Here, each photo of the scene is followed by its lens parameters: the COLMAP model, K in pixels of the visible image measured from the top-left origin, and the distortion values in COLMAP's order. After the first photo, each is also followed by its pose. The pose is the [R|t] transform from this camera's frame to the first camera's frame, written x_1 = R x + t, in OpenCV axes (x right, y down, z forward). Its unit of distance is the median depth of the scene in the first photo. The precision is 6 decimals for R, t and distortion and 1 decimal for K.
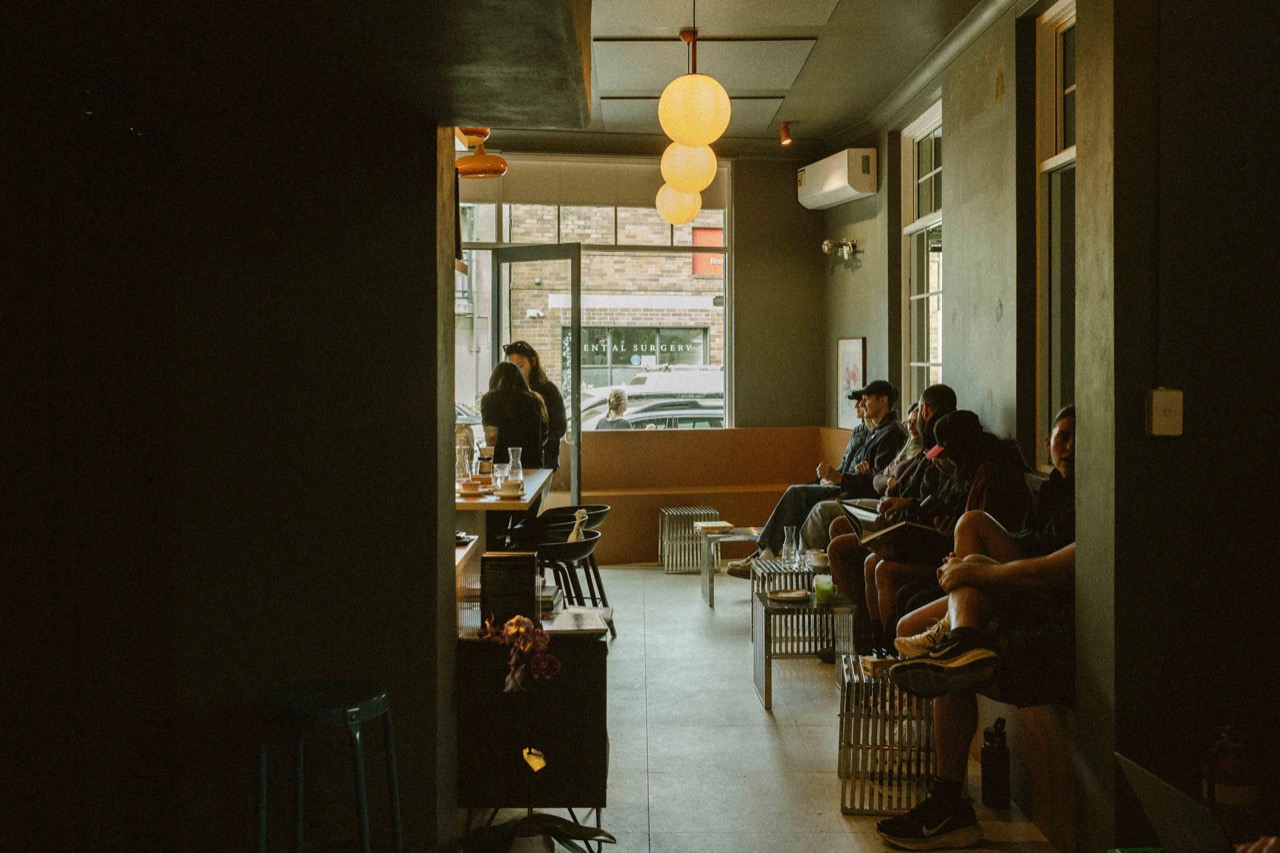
lens RADIAL K [[1210.9, 0, 638.3], [0, 1210.9, 377.3], [0, 0, 1]] dist [0.000799, 0.000265]
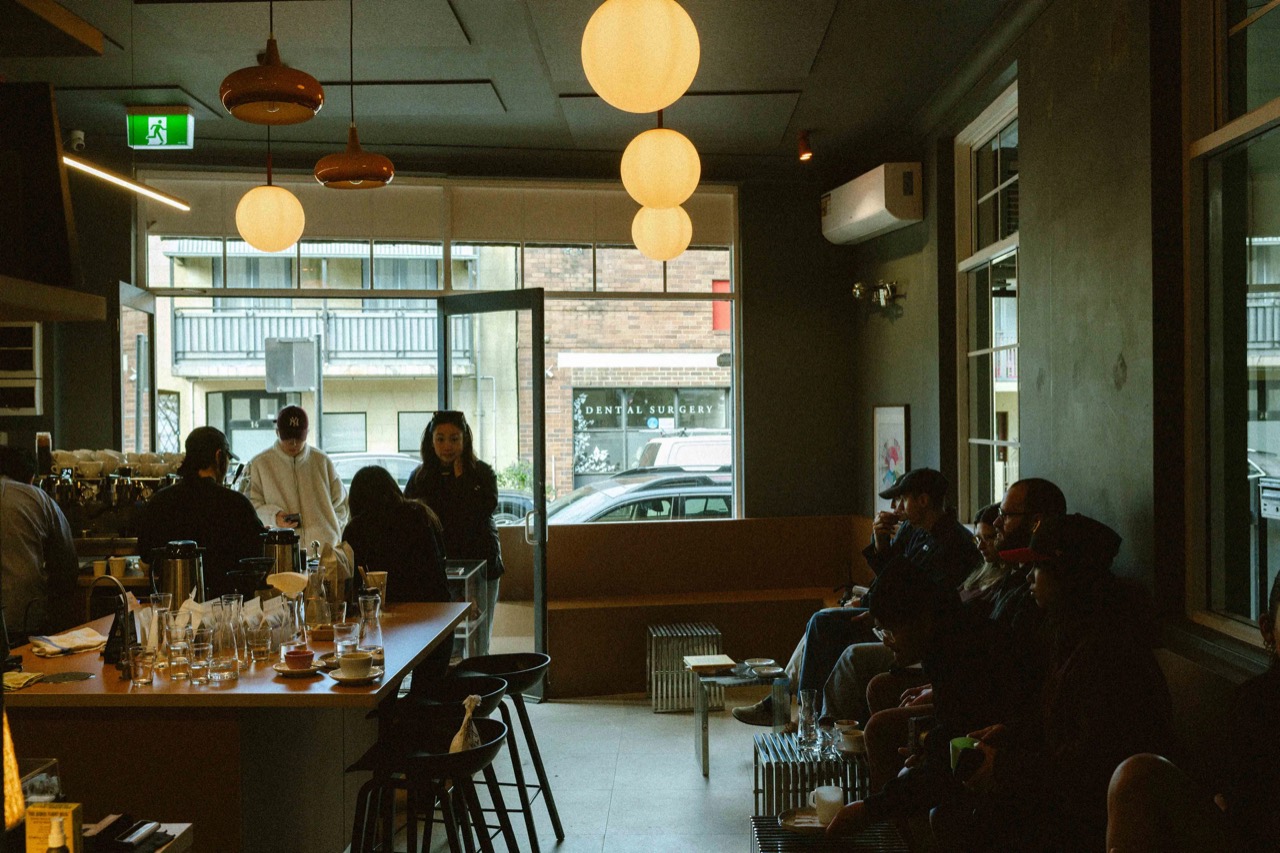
lens RADIAL K [[1201.8, 0, 642.2], [0, 1201.8, 431.1], [0, 0, 1]] dist [-0.000208, -0.000943]
pose [[0.999683, -0.007660, -0.023985, 0.032152], [0.007591, 0.999967, -0.002971, -0.014544], [0.024007, 0.002788, 0.999708, 0.209796]]
